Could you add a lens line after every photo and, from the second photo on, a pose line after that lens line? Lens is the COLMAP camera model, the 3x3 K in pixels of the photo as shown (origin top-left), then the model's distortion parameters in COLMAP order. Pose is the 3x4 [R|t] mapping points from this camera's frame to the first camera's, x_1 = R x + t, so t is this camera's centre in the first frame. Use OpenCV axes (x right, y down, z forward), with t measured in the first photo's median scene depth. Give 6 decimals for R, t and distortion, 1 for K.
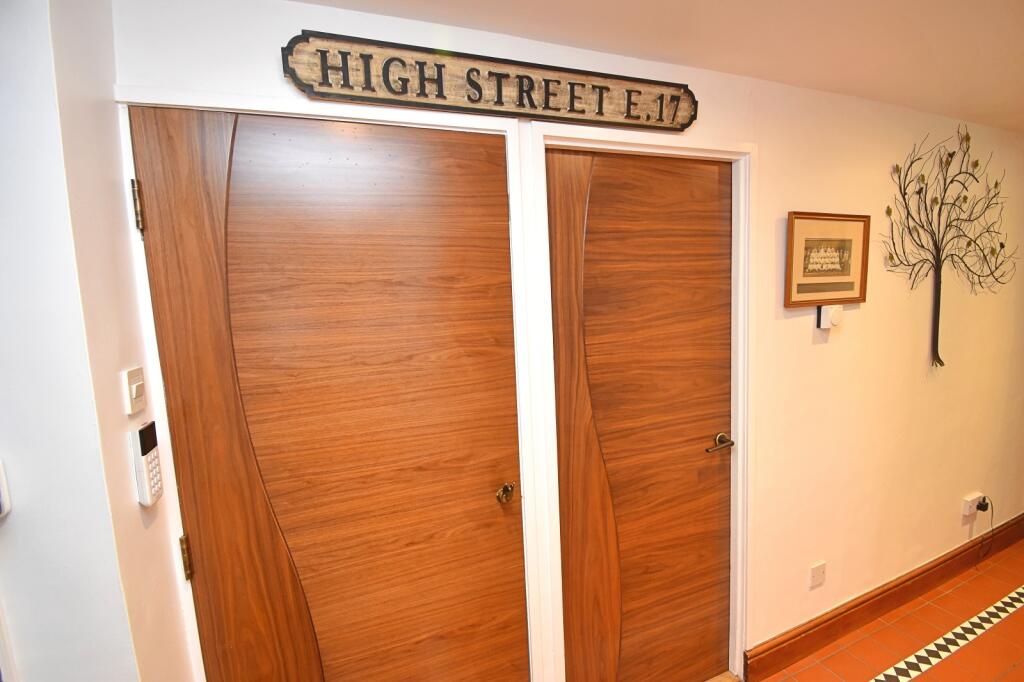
lens RADIAL K [[481.7, 0, 512.0], [0, 481.7, 341.0], [0, 0, 1]] dist [0.011480, -0.021894]
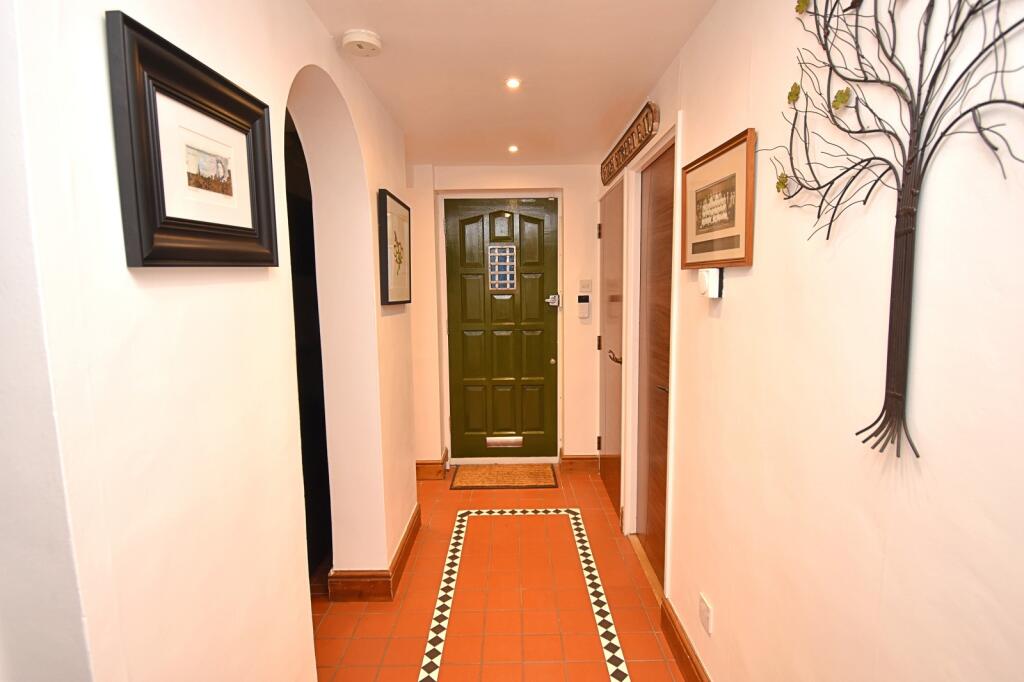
lens RADIAL K [[514.6, 0, 512.0], [0, 514.6, 341.0], [0, 0, 1]] dist [-0.000861, -0.000268]
pose [[-0.386320, 0.151721, -0.909801, 1.867995], [-0.069682, 0.978759, 0.192808, -0.116393], [0.919729, 0.137882, -0.367542, 1.225445]]
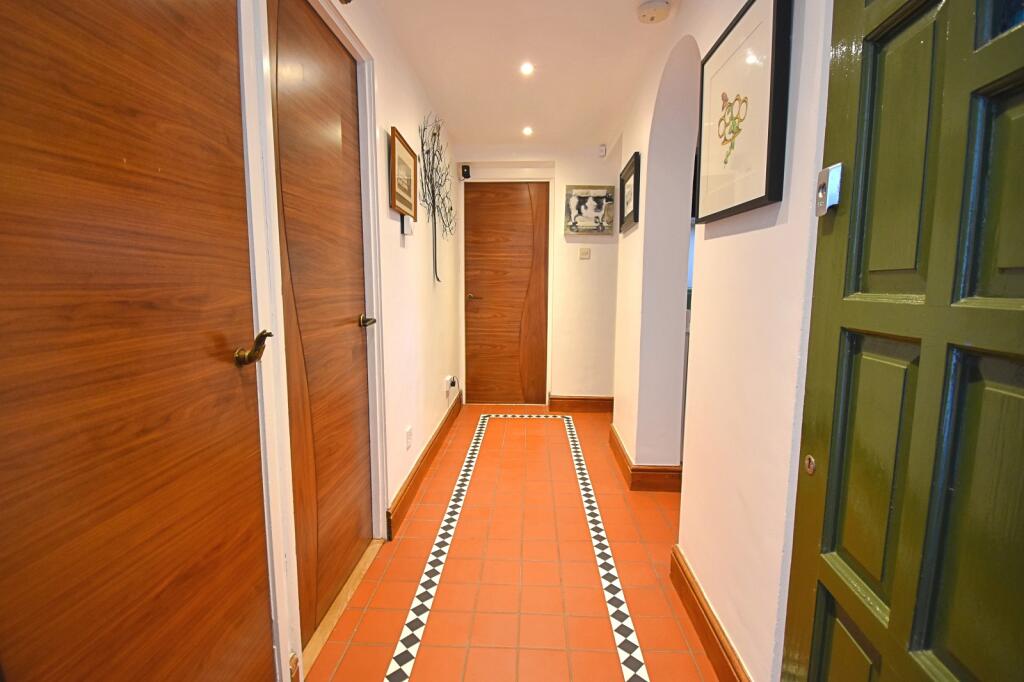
lens RADIAL K [[481.7, 0, 512.0], [0, 481.7, 341.0], [0, 0, 1]] dist [0.011480, -0.021894]
pose [[0.422236, -0.064203, 0.904209, -0.463577], [0.077299, 0.996406, 0.034653, 0.271548], [-0.903184, 0.055263, 0.425681, 0.271133]]
